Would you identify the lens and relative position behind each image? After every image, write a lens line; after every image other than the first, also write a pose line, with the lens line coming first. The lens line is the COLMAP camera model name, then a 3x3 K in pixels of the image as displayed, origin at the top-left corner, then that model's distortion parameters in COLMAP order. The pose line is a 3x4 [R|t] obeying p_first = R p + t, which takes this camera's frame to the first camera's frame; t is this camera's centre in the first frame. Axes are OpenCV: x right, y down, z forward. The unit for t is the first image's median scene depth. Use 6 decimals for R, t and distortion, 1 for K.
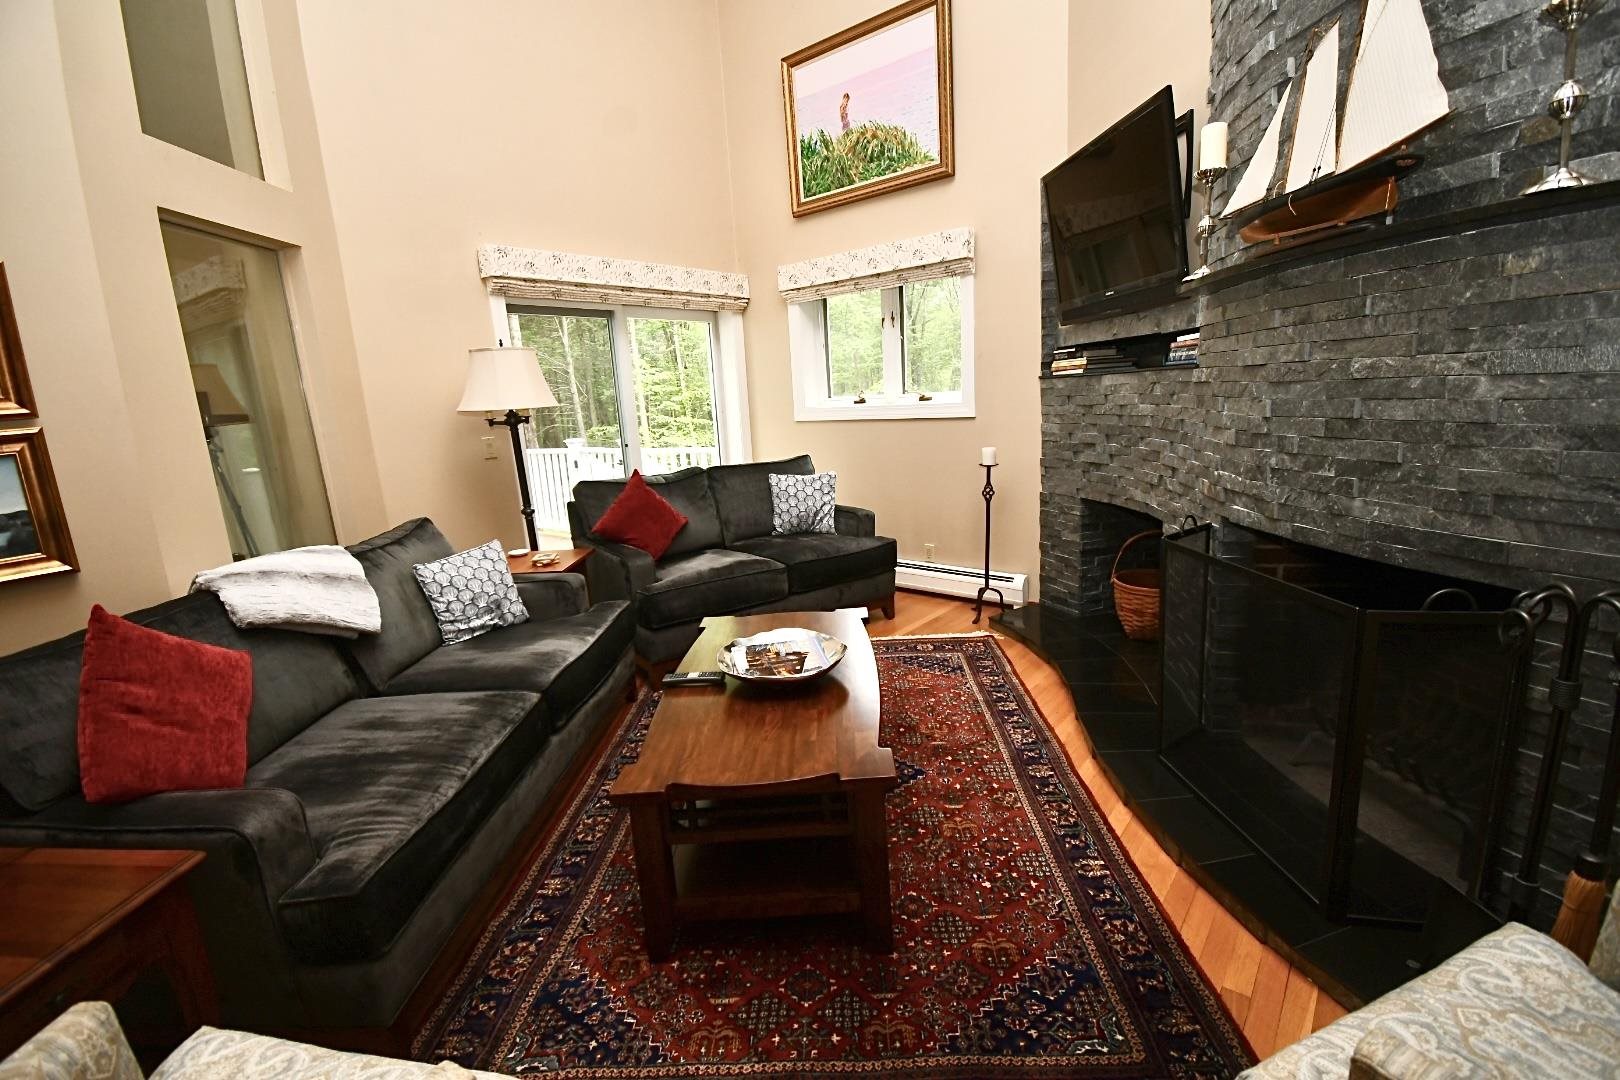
lens RADIAL K [[713.1, 0, 810.0], [0, 713.1, 540.0], [0, 0, 1]] dist [0.020475, -0.026612]
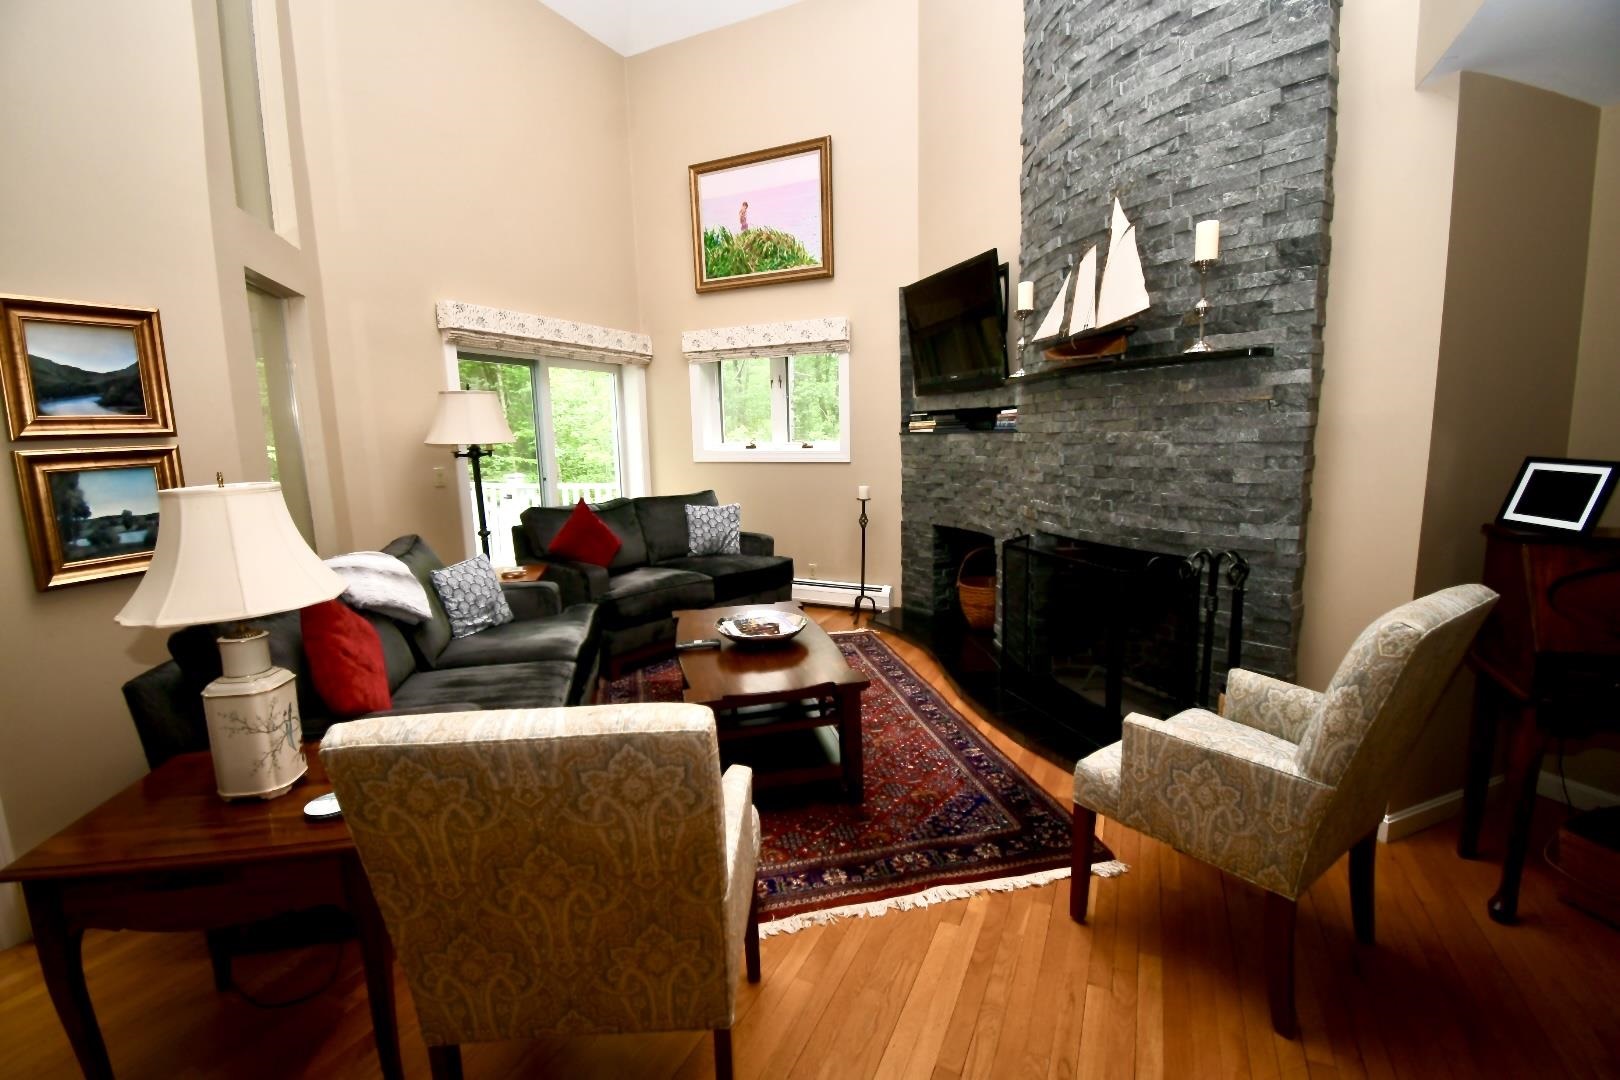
lens RADIAL K [[713.1, 0, 810.0], [0, 713.1, 540.0], [0, 0, 1]] dist [0.020475, -0.026612]
pose [[0.968614, 0.000001, 0.248568, -0.199258], [0.015898, 0.997952, -0.061955, 0.056422], [-0.248059, 0.063962, 0.966631, -0.259418]]
